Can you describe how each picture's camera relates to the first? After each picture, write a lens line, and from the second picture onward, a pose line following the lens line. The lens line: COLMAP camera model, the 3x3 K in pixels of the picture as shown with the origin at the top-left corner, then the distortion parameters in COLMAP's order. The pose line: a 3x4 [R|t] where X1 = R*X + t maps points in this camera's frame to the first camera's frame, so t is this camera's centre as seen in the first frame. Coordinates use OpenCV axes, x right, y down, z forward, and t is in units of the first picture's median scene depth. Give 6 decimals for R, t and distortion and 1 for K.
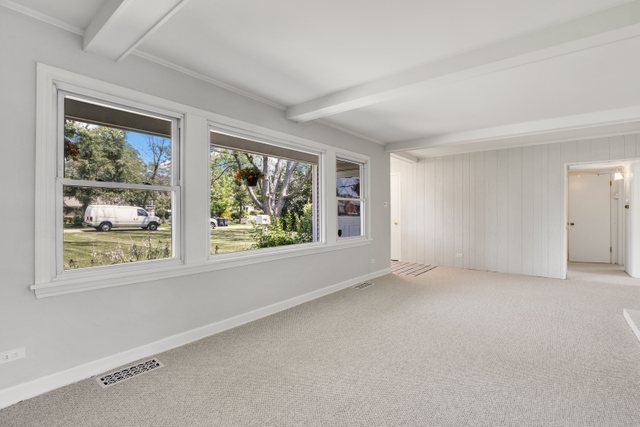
lens RADIAL K [[297.7, 0, 324.9], [0, 297.7, 212.8], [0, 0, 1]] dist [-0.015530, 0.000767]
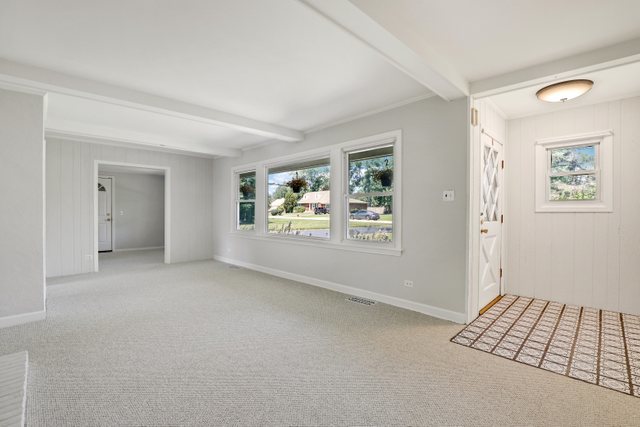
lens RADIAL K [[297.7, 0, 324.3], [0, 297.7, 213.4], [0, 0, 1]] dist [-0.015530, 0.000767]
pose [[-0.149421, 0.004637, -0.988763, 0.838533], [-0.000337, 0.999989, 0.004741, 0.003237], [0.988774, 0.001042, -0.149418, 0.905012]]
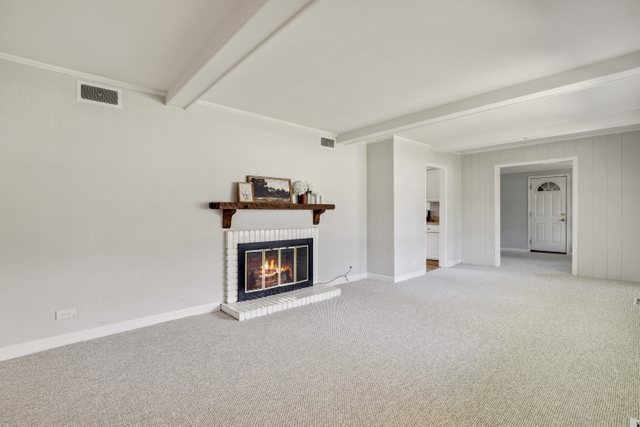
lens RADIAL K [[297.7, 0, 326.0], [0, 297.7, 210.6], [0, 0, 1]] dist [-0.015530, 0.000767]
pose [[-0.986269, 0.005084, 0.165071, 0.382440], [0.004360, 0.999979, -0.004748, -0.000033], [-0.165091, -0.003963, -0.986270, 1.205974]]
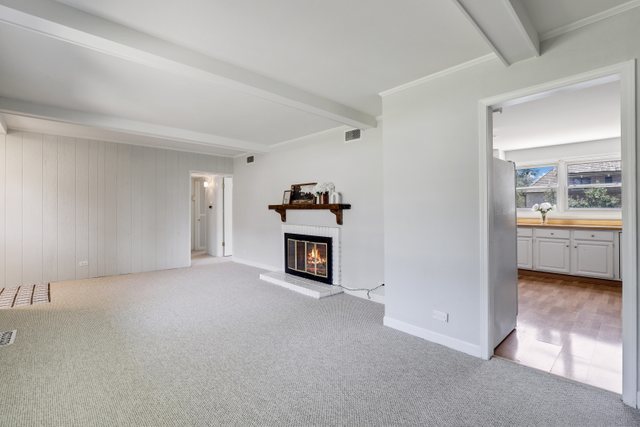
lens RADIAL K [[297.7, 0, 324.9], [0, 297.7, 209.4], [0, 0, 1]] dist [-0.015530, 0.000767]
pose [[0.146702, 0.005583, 0.989165, -0.293828], [-0.003269, 0.999981, -0.005160, -0.002526], [-0.989175, -0.002477, 0.146718, 0.265260]]
